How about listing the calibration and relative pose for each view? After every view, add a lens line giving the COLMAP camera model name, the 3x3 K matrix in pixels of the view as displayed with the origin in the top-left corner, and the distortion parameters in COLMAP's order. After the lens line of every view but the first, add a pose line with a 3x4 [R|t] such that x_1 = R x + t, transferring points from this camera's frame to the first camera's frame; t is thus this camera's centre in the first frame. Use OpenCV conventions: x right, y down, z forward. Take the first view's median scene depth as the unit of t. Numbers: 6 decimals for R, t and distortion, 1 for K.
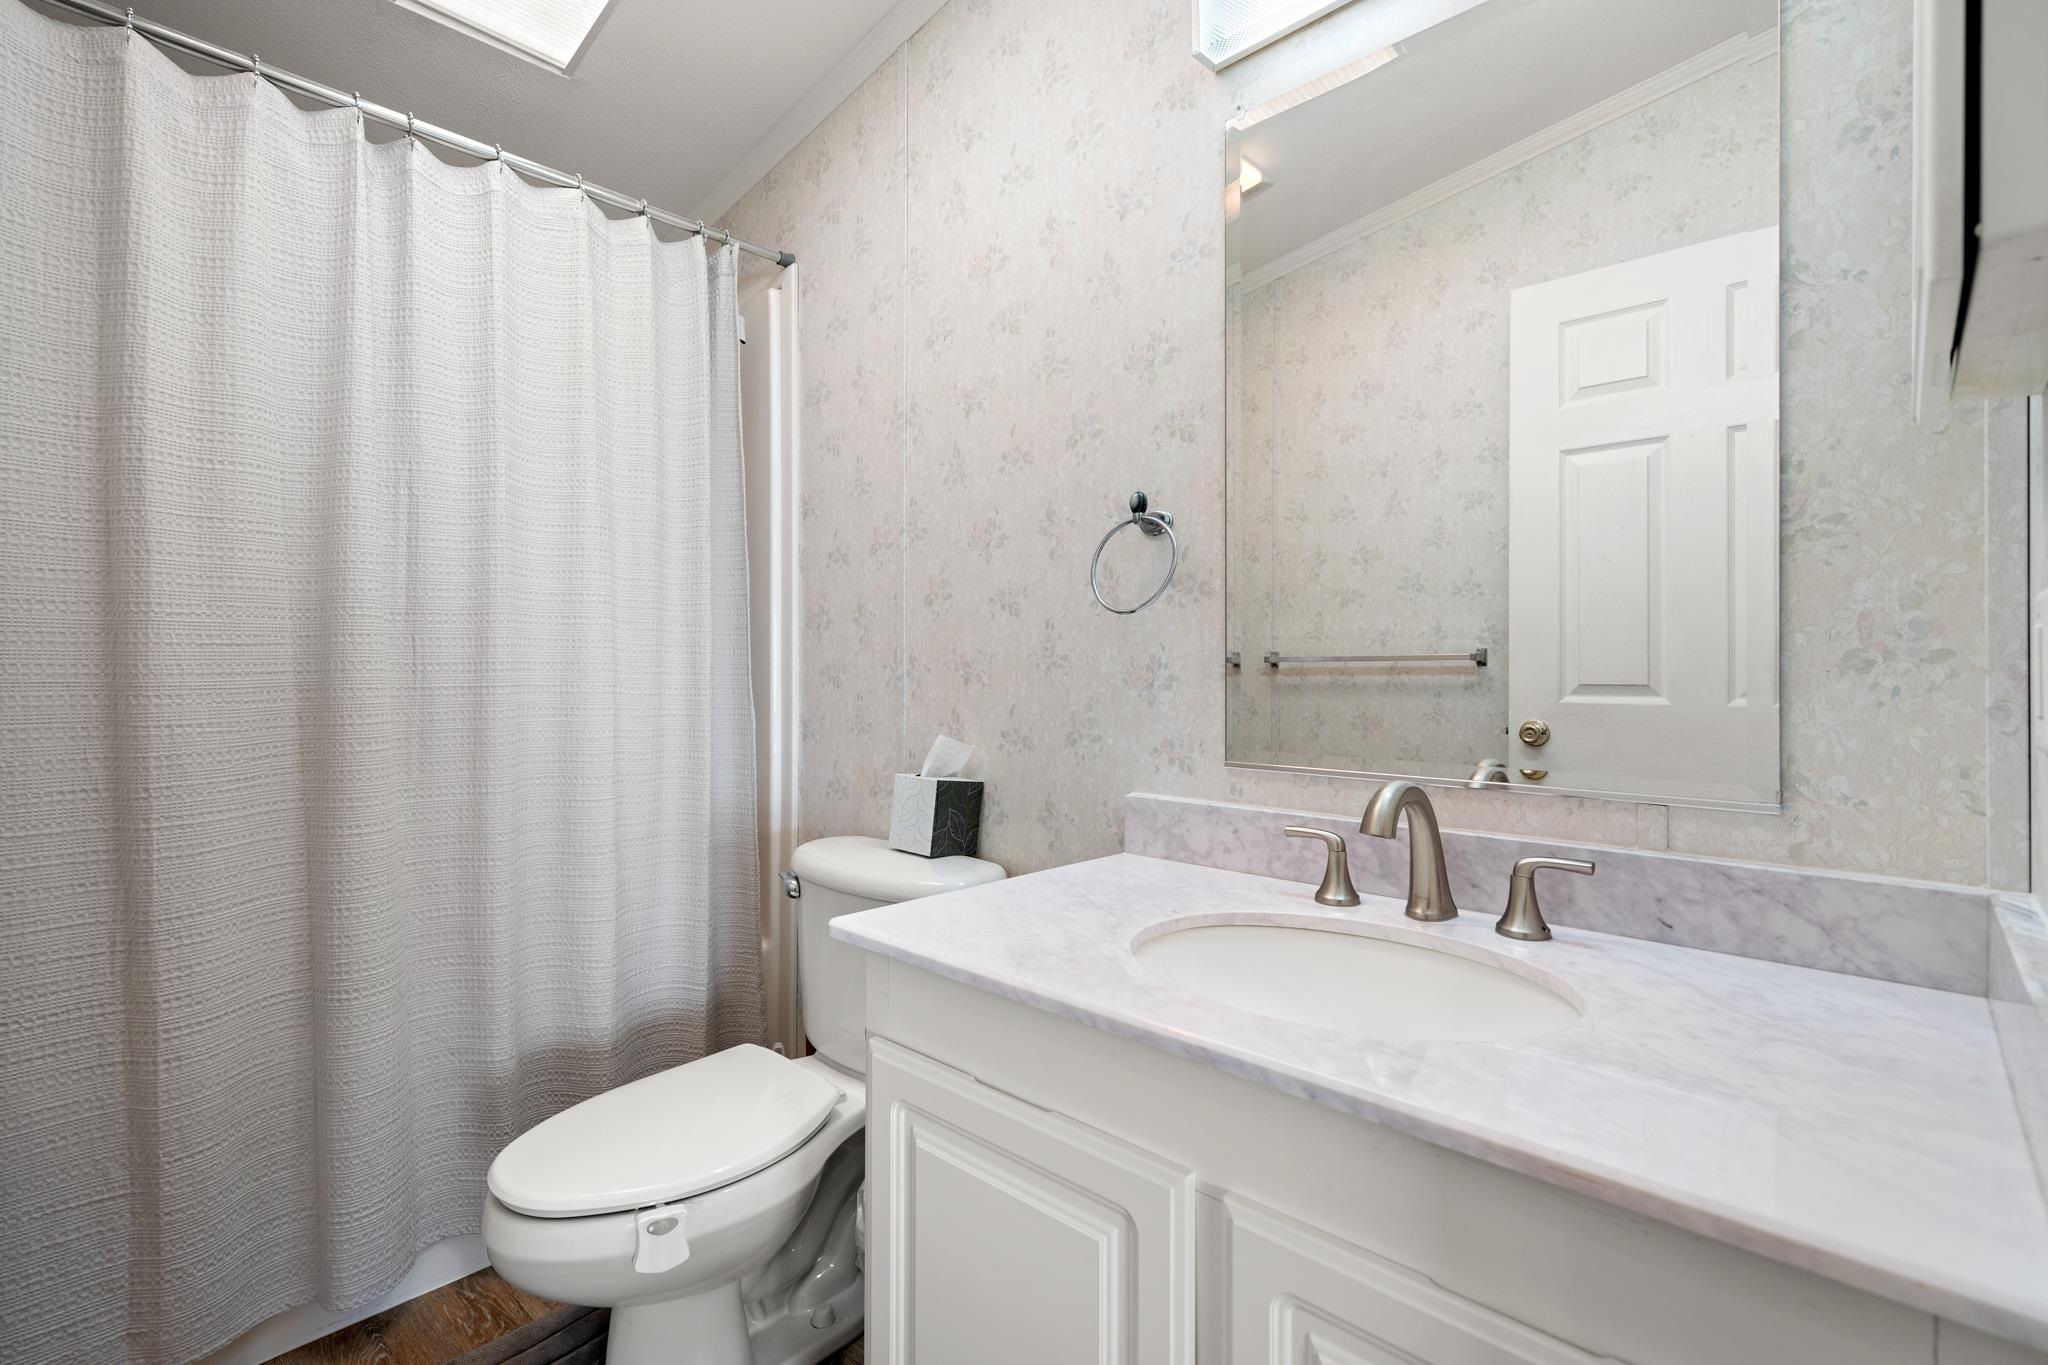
lens RADIAL K [[933.6, 0, 1027.7], [0, 933.6, 674.6], [0, 0, 1]] dist [-0.001564, -0.000027]
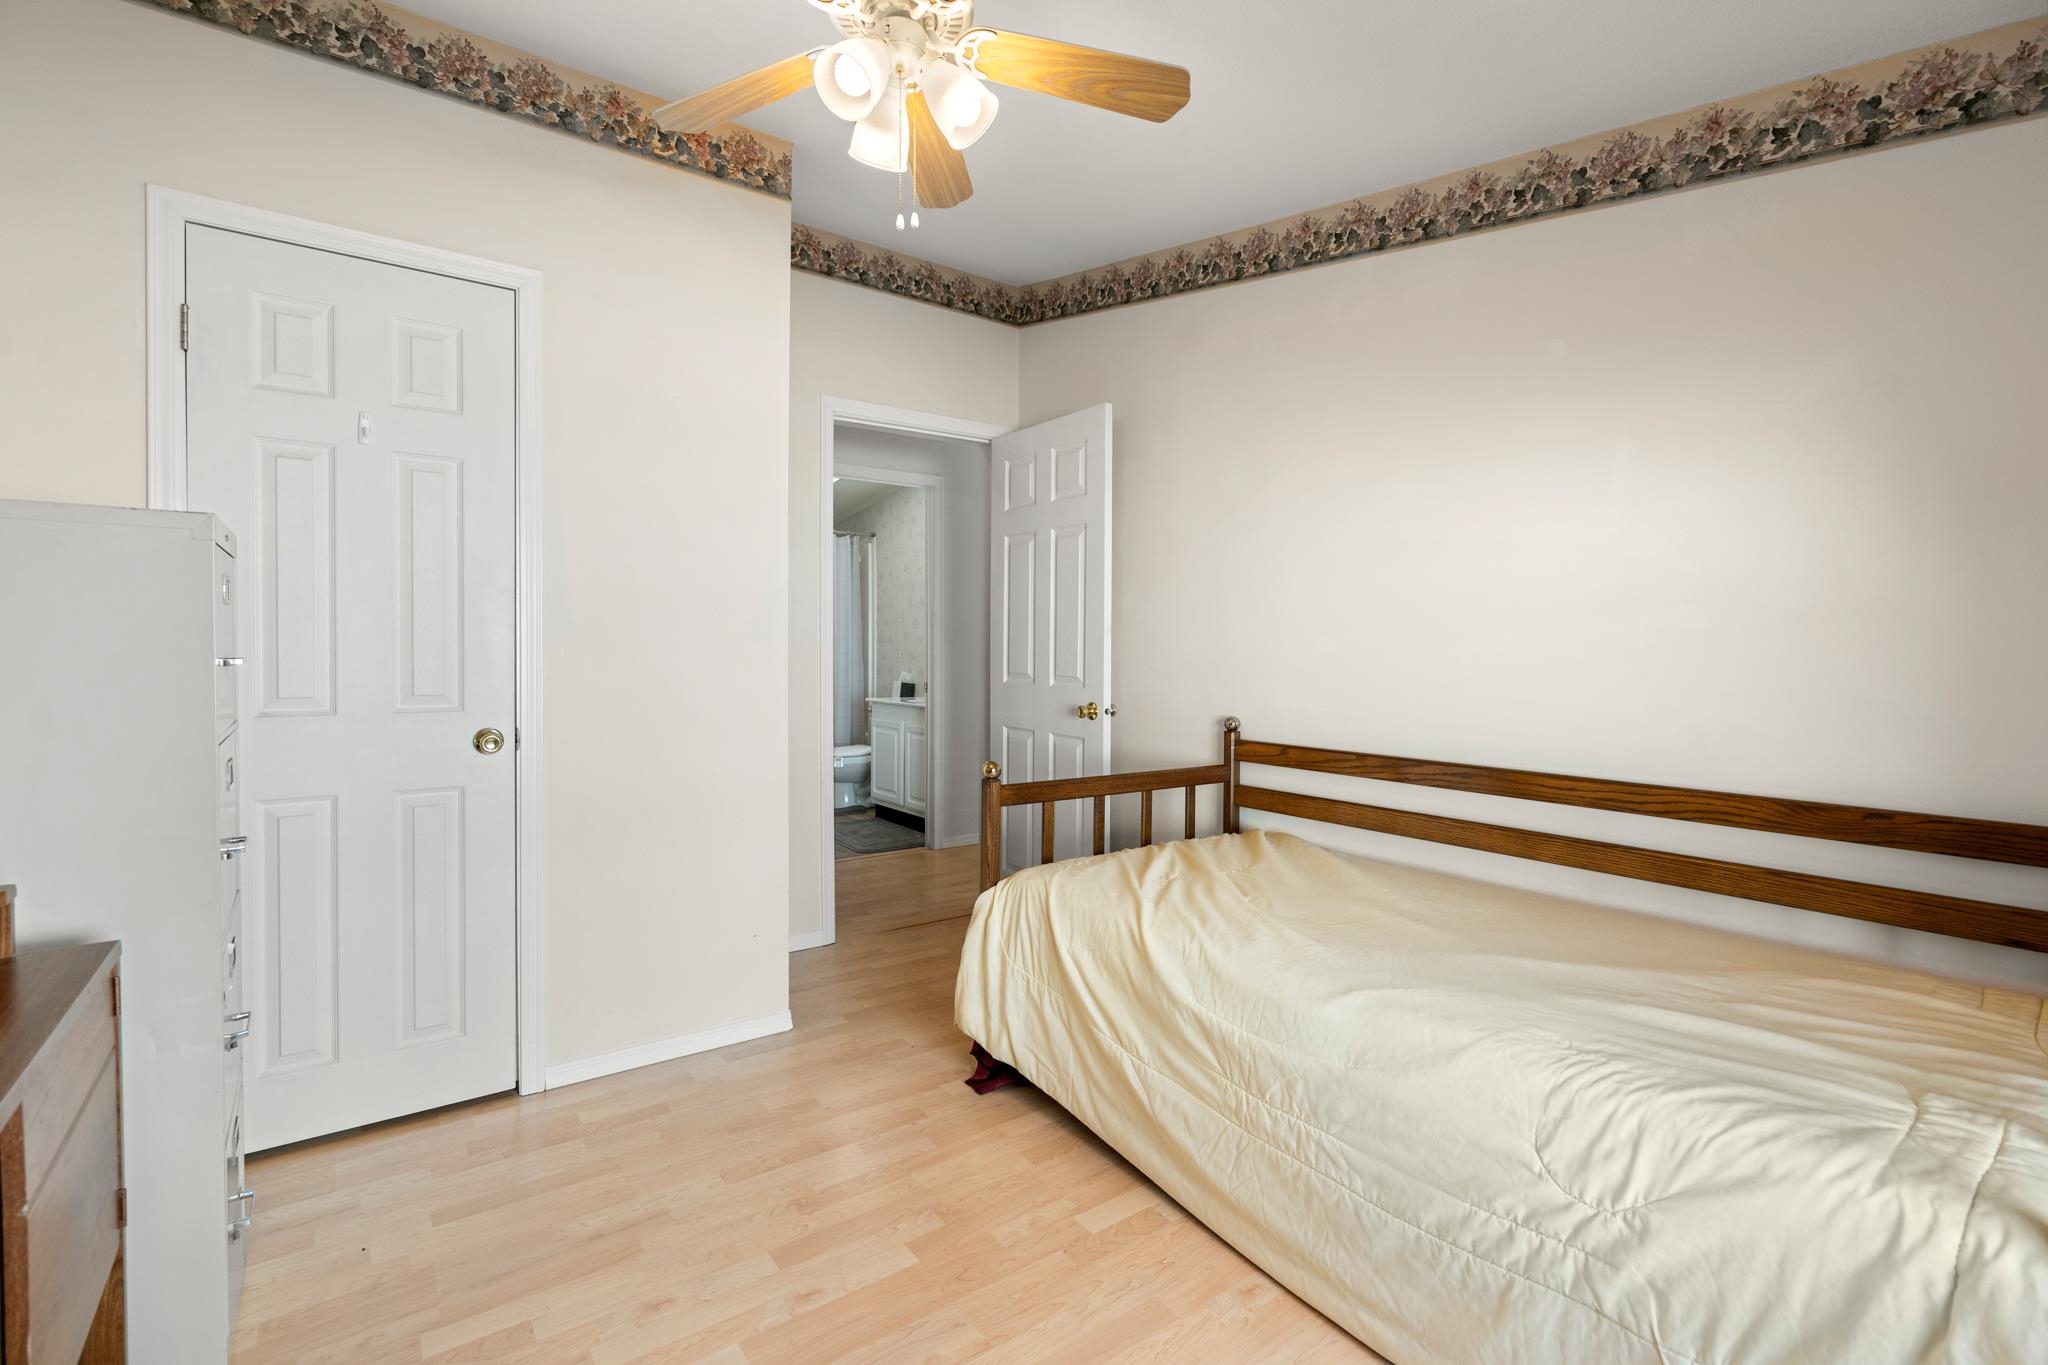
lens RADIAL K [[933.6, 0, 1027.7], [0, 933.6, 674.6], [0, 0, 1]] dist [-0.001564, -0.000027]
pose [[0.983885, 0.009395, -0.178556, 0.976576], [-0.005287, 0.999711, 0.023471, -0.016503], [0.178725, -0.022149, 0.983650, -2.432268]]
